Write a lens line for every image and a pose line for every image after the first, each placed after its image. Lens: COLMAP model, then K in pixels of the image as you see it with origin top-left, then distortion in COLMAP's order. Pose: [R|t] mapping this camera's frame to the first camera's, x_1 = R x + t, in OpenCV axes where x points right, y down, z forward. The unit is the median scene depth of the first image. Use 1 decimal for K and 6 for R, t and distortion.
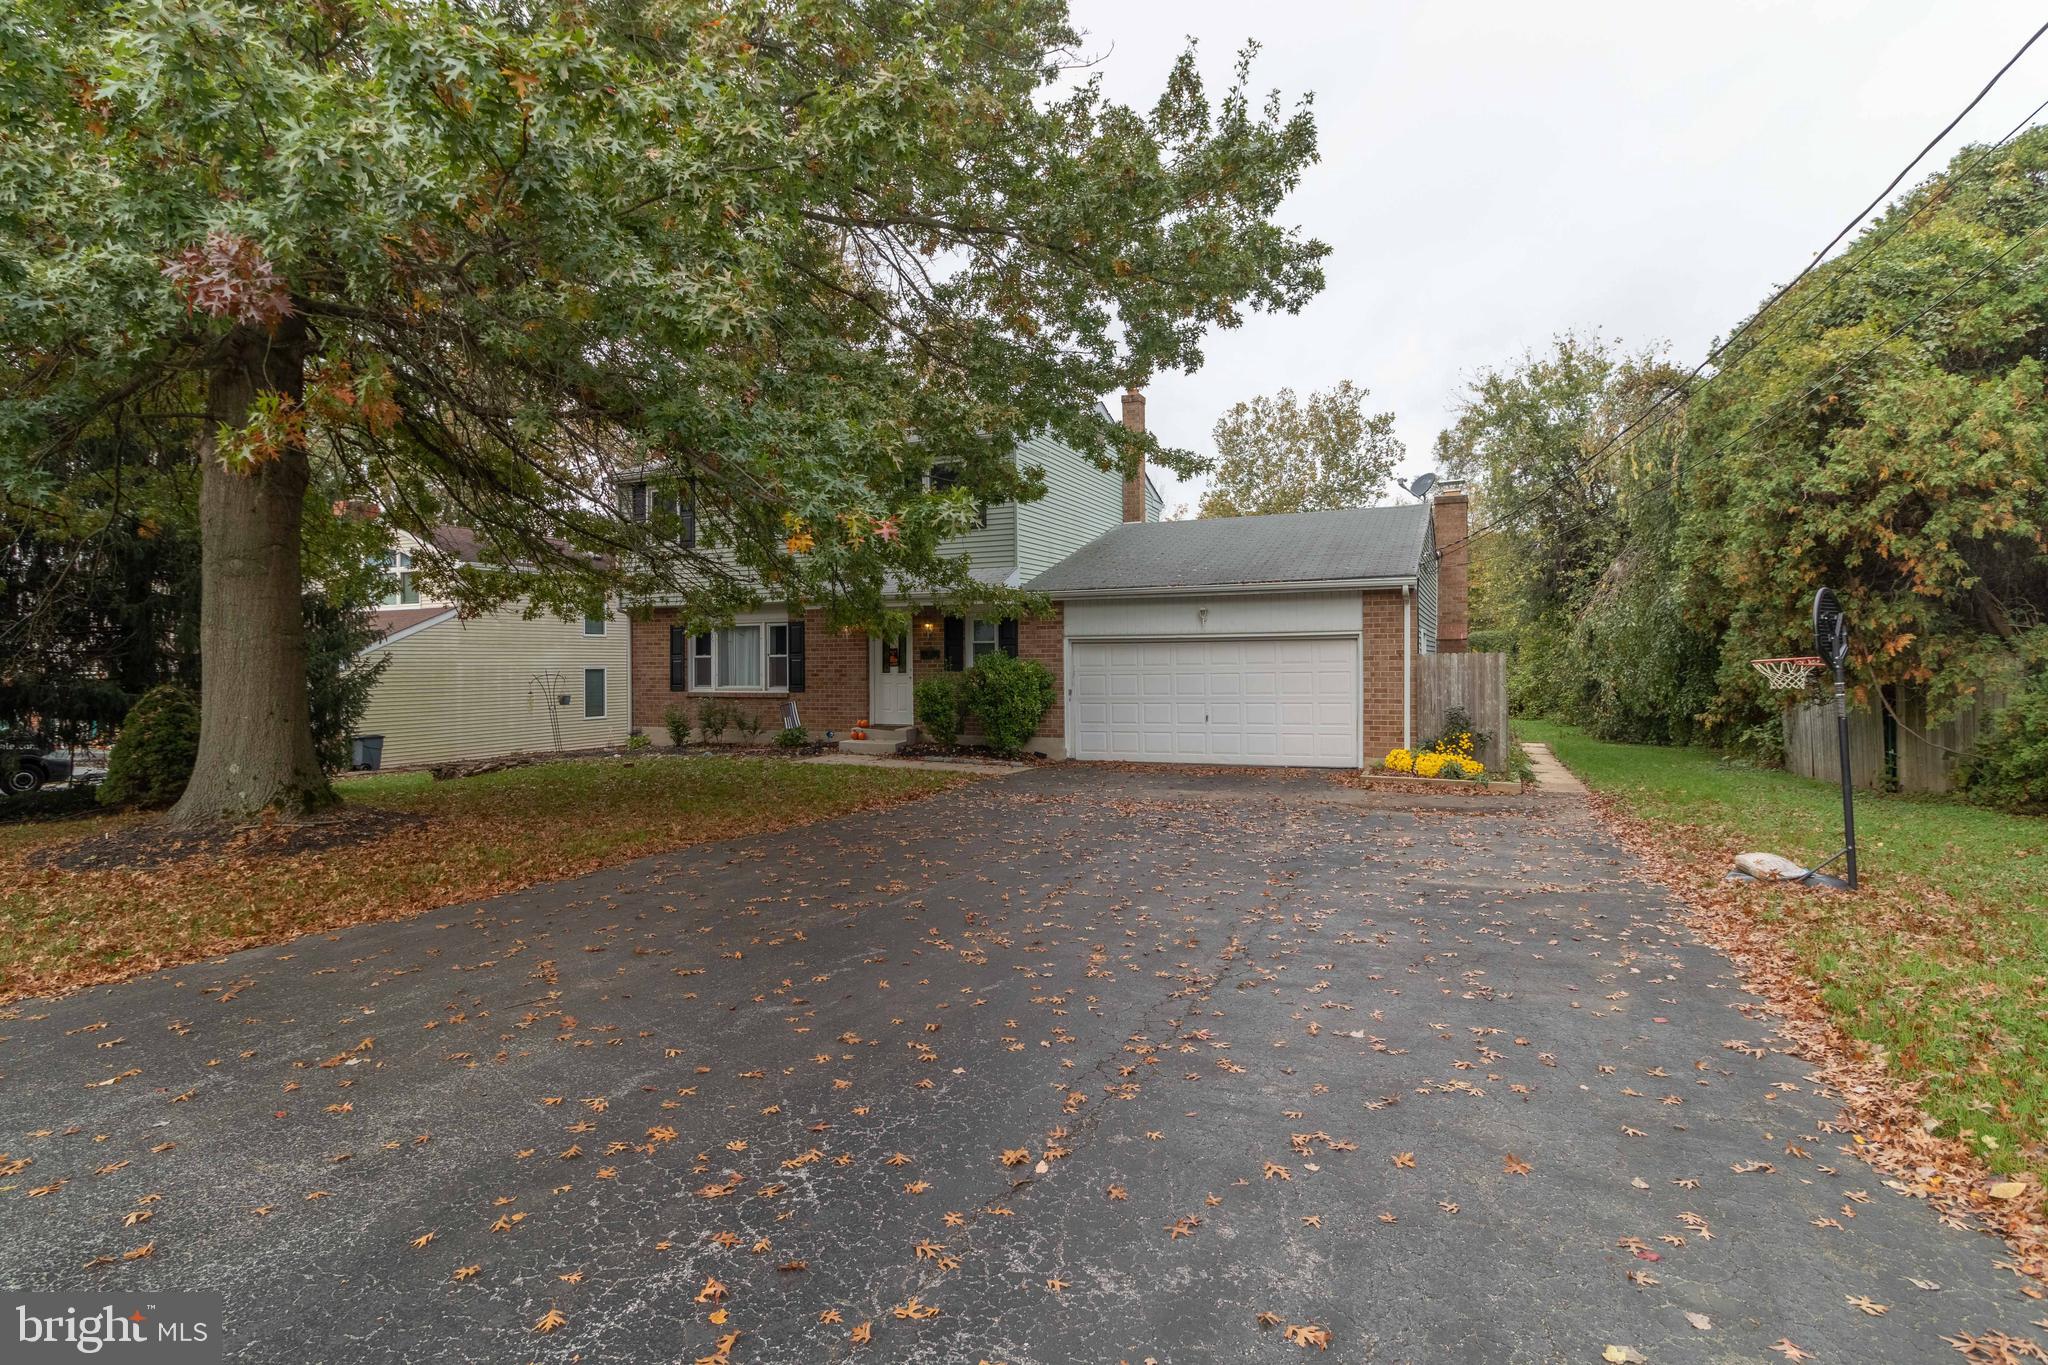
lens RADIAL K [[1029.5, 0, 1024.0], [0, 1029.5, 682.5], [0, 0, 1]] dist [0.000481, -0.000149]
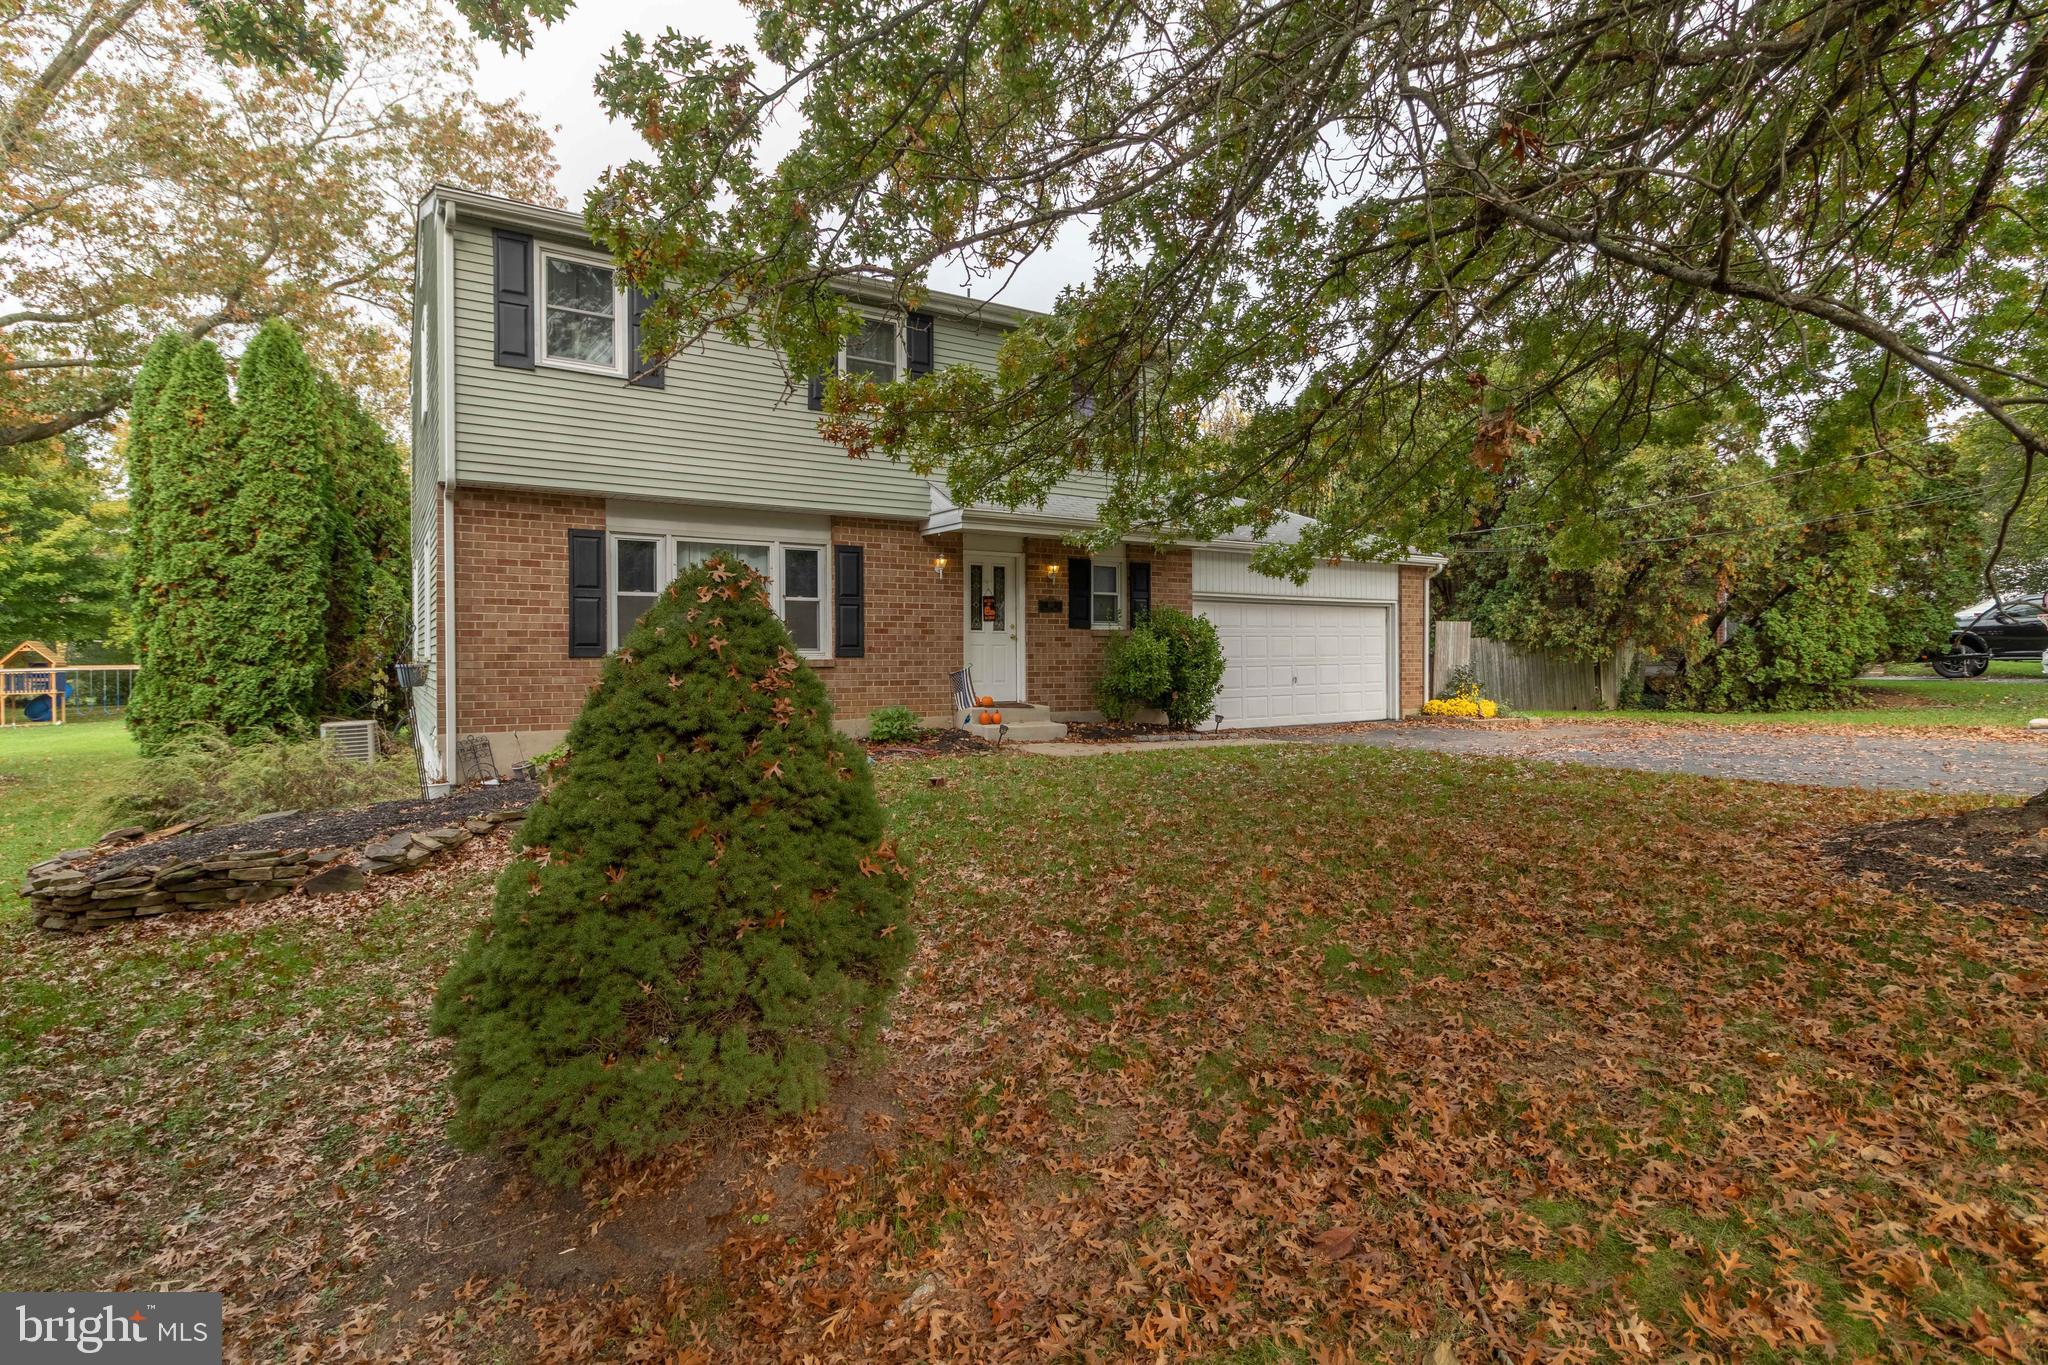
lens RADIAL K [[1029.5, 0, 1024.0], [0, 1029.5, 682.5], [0, 0, 1]] dist [0.000481, -0.000149]
pose [[0.547039, -0.016258, 0.836949, -0.710368], [0.012967, 0.999856, 0.010947, 0.019833], [-0.837007, 0.004864, 0.547171, 0.582227]]
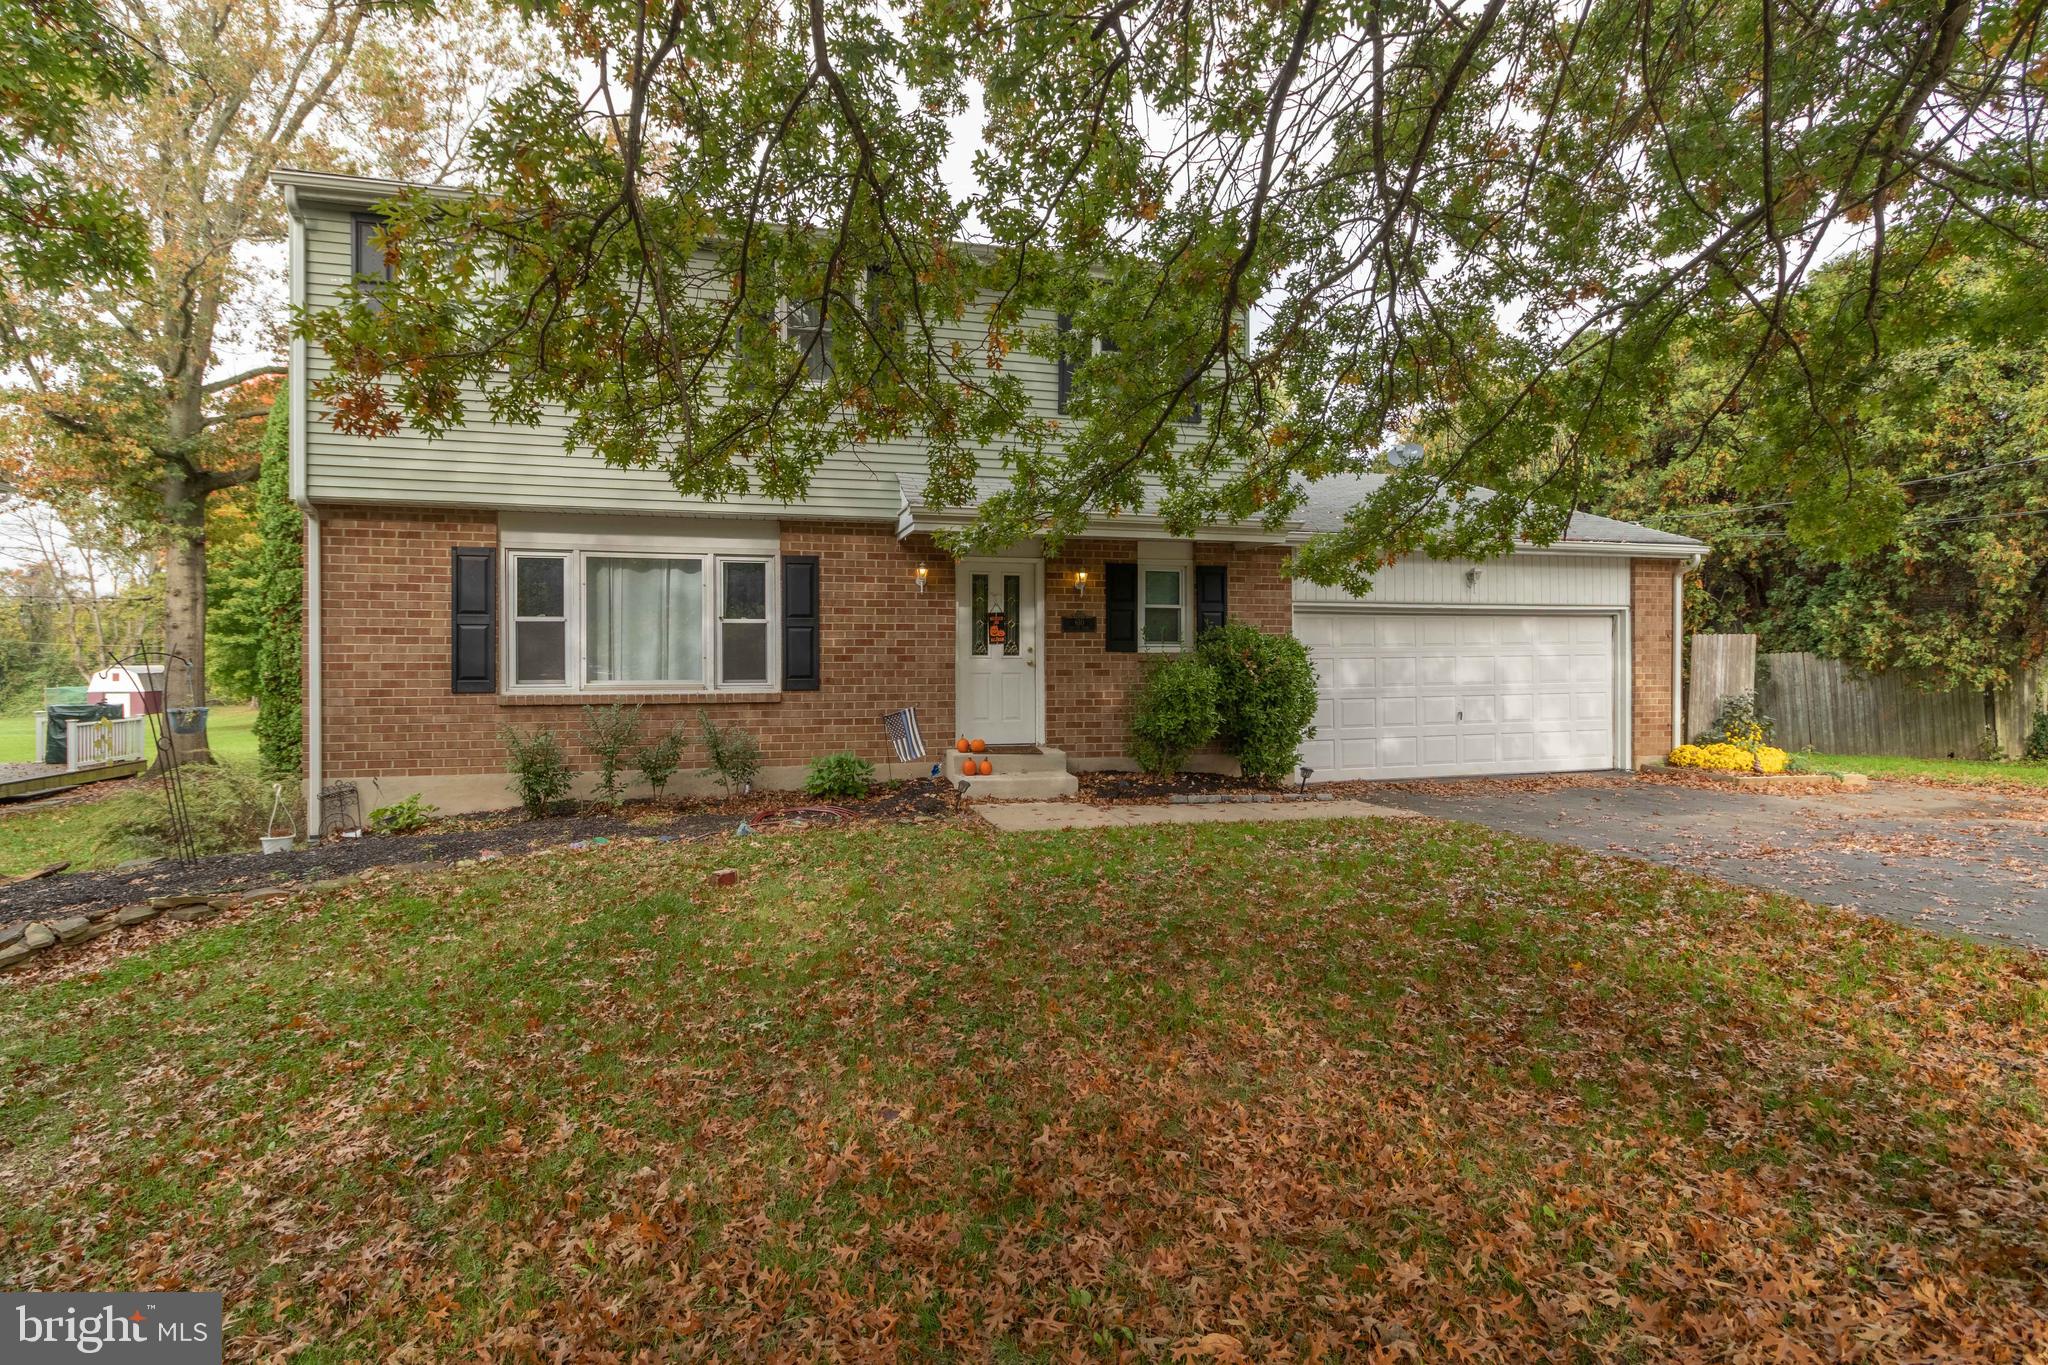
lens RADIAL K [[1029.5, 0, 1024.0], [0, 1029.5, 682.5], [0, 0, 1]] dist [0.000481, -0.000149]
pose [[0.771193, -0.010080, 0.636522, -0.479606], [0.006599, 0.999947, 0.007840, 0.002012], [-0.636568, -0.001846, 0.771219, 0.540214]]
